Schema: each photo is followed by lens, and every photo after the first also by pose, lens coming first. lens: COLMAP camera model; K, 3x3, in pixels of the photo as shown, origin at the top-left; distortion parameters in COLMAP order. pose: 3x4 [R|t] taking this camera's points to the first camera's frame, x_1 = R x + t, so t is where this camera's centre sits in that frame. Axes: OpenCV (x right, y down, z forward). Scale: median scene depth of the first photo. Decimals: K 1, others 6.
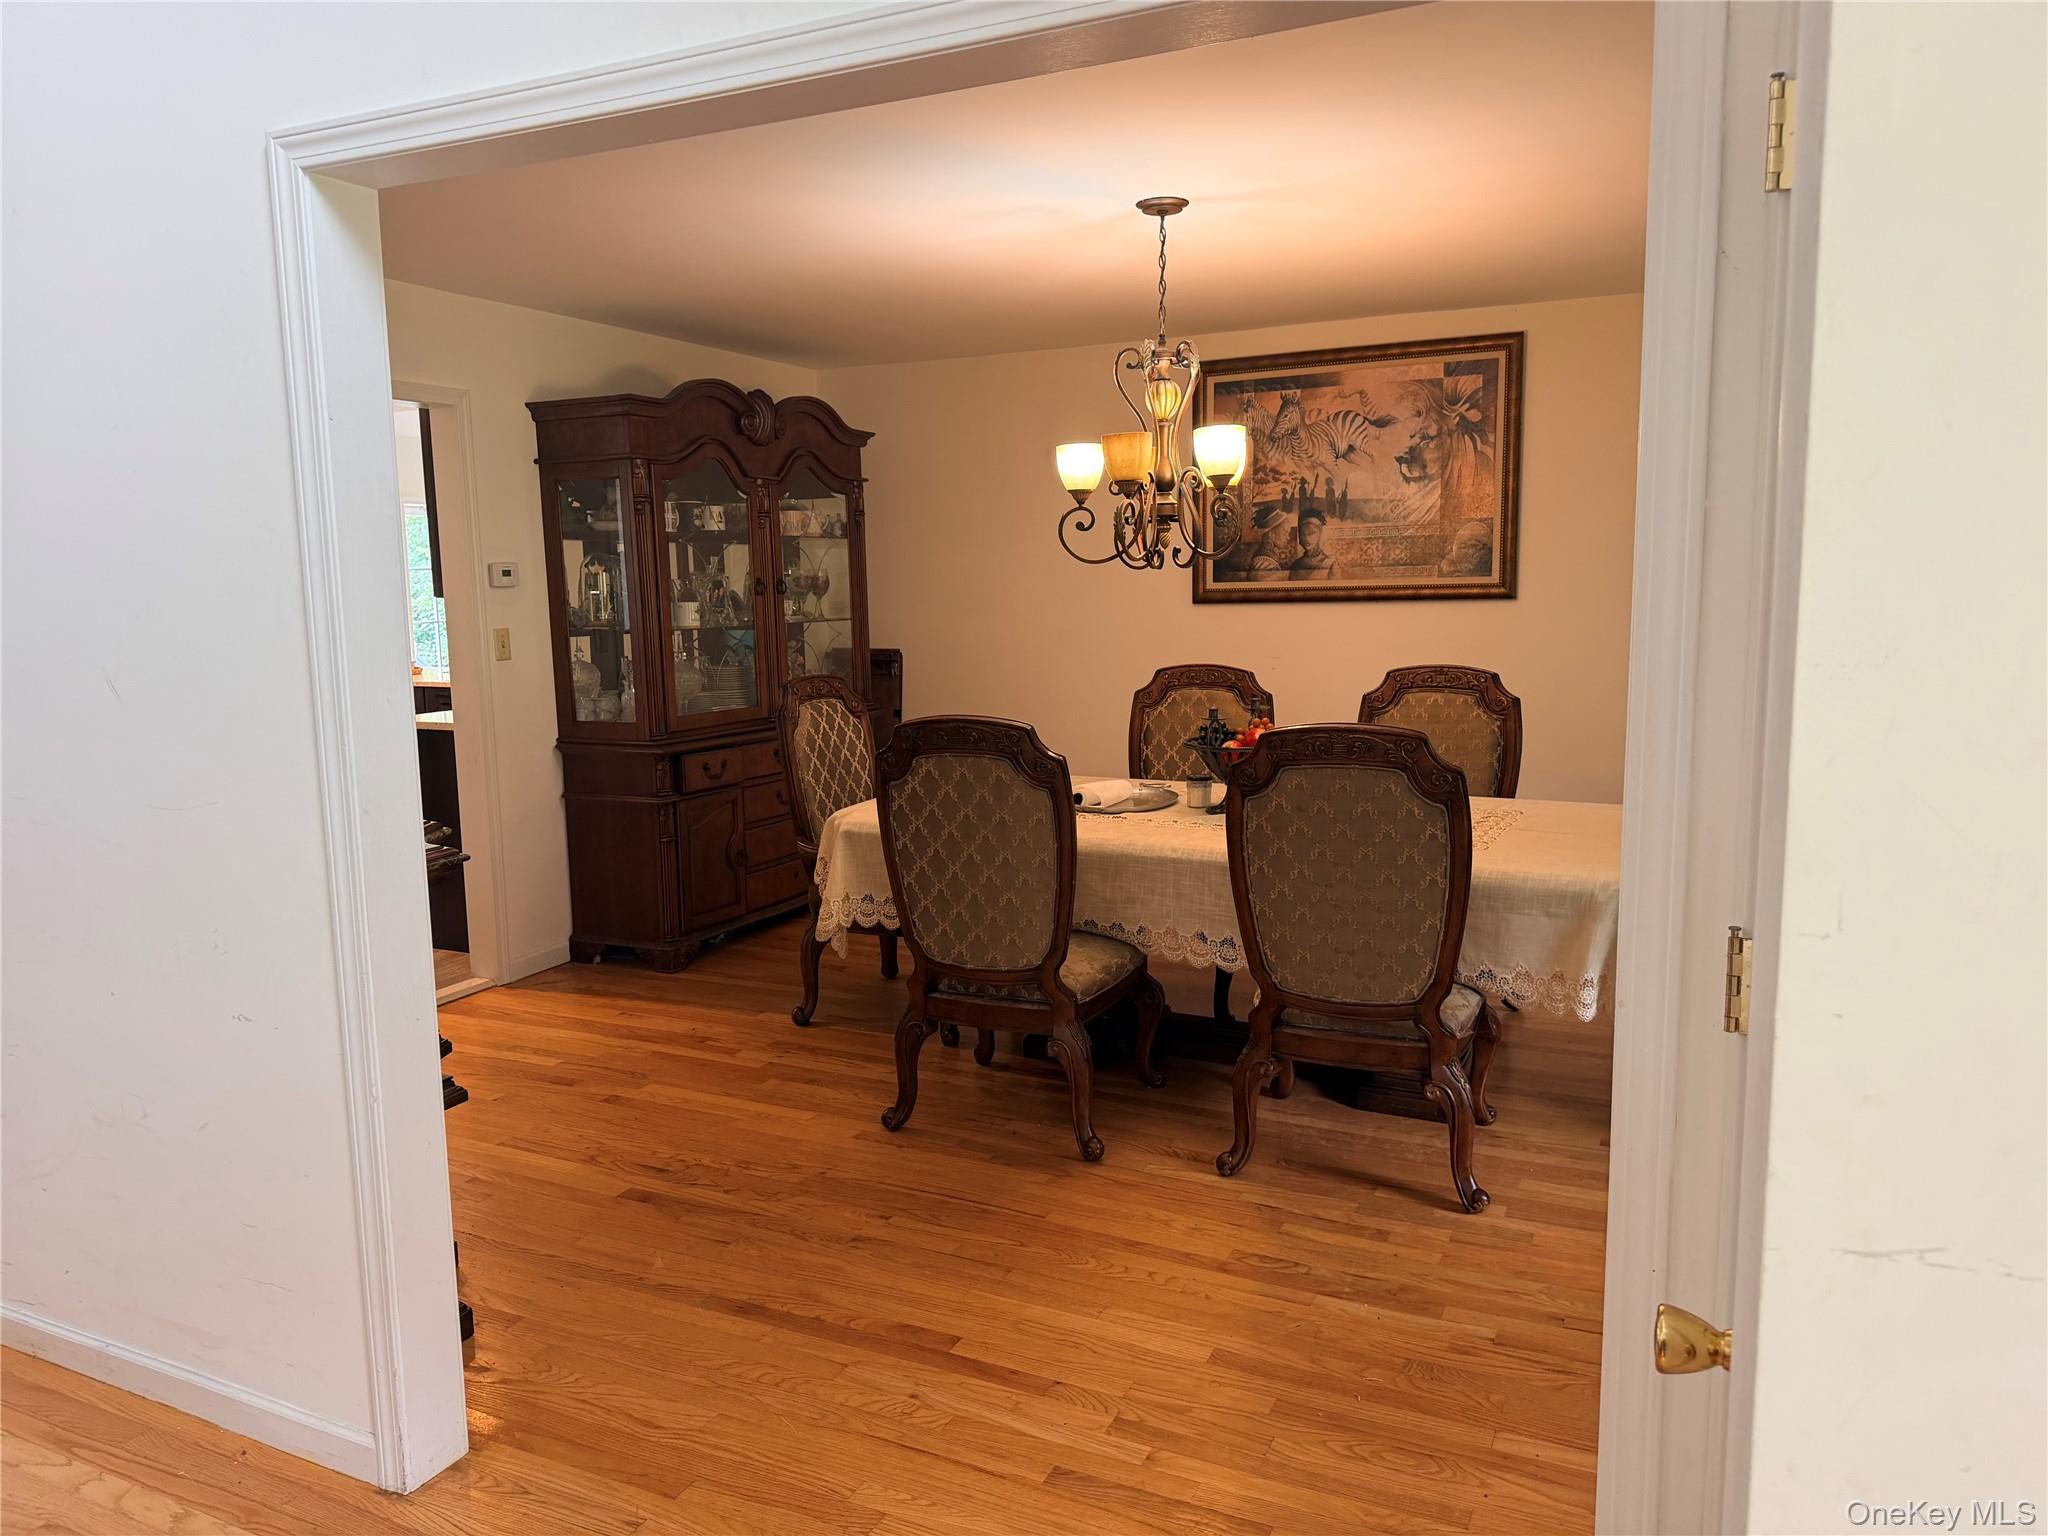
lens RADIAL K [[1414.6, 0, 1026.2], [0, 1414.6, 760.8], [0, 0, 1]] dist [0.056187, -0.069602]
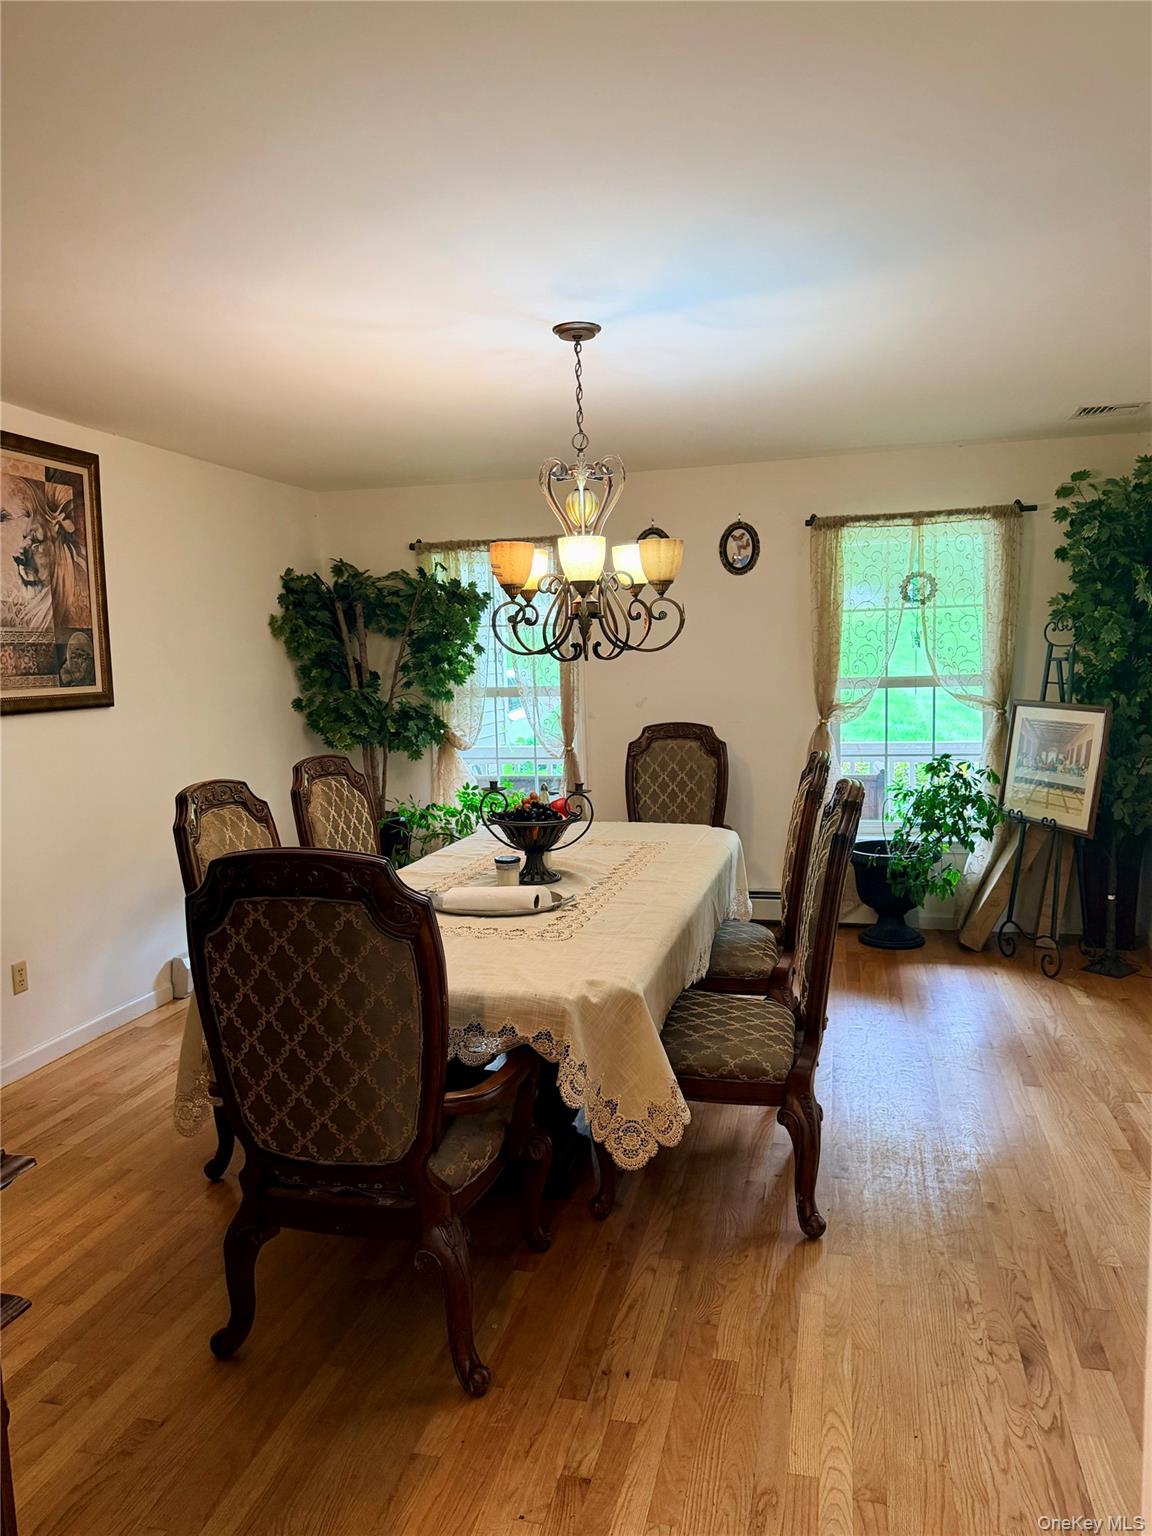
lens RADIAL K [[1057.0, 0, 576.0], [0, 1057.0, 768.0], [0, 0, 1]] dist [-0.012991, -0.004601]
pose [[-0.184171, -0.083099, 0.979375, -0.486137], [0.152896, 0.981868, 0.112063, -0.104015], [-0.970929, 0.170381, -0.168126, 0.805922]]
